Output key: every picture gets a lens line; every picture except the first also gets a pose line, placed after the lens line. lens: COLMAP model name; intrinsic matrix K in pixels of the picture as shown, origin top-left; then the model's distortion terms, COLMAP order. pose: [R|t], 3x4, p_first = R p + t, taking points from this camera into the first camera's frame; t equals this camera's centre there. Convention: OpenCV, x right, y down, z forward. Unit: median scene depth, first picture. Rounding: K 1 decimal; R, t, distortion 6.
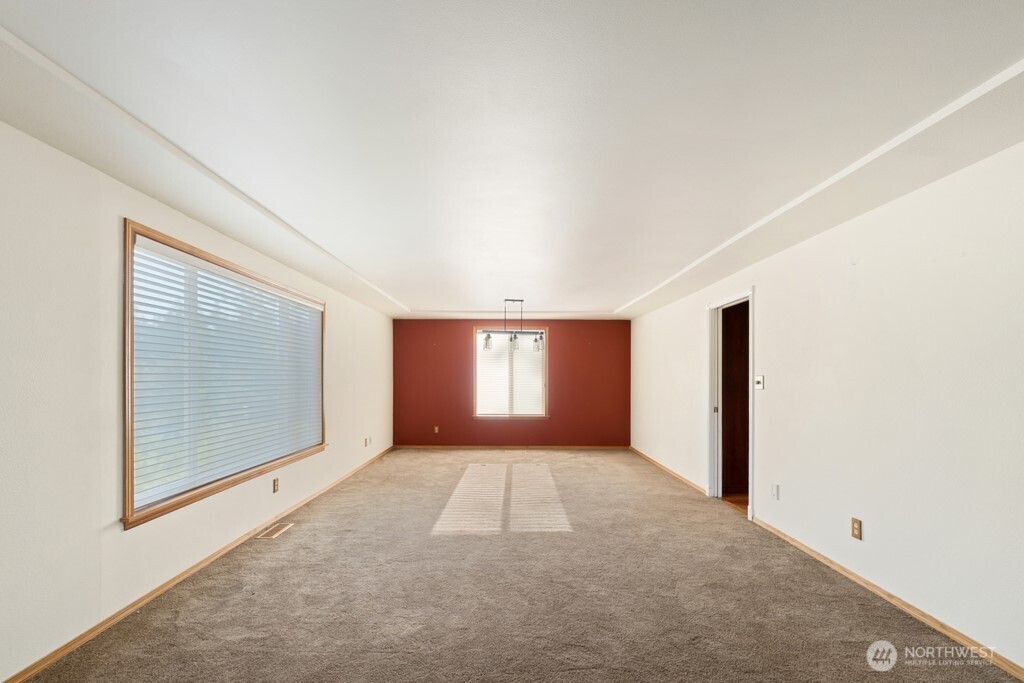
lens RADIAL K [[447.7, 0, 510.0], [0, 447.7, 368.9], [0, 0, 1]] dist [0.000100, 0.000452]
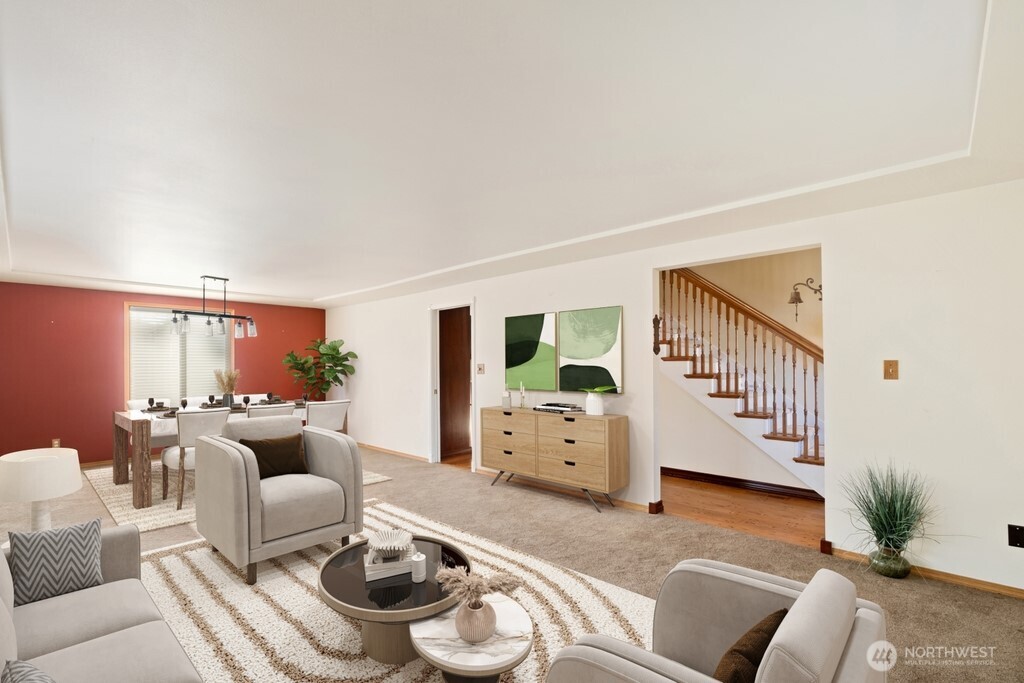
lens RADIAL K [[466.1, 0, 512.0], [0, 466.1, 341.5], [0, 0, 1]] dist [-0.000599, -0.000045]
pose [[0.678986, 0.030226, 0.733529, -0.350133], [-0.007501, 0.999386, -0.034238, -0.005520], [-0.734113, 0.017745, 0.678796, -0.032162]]
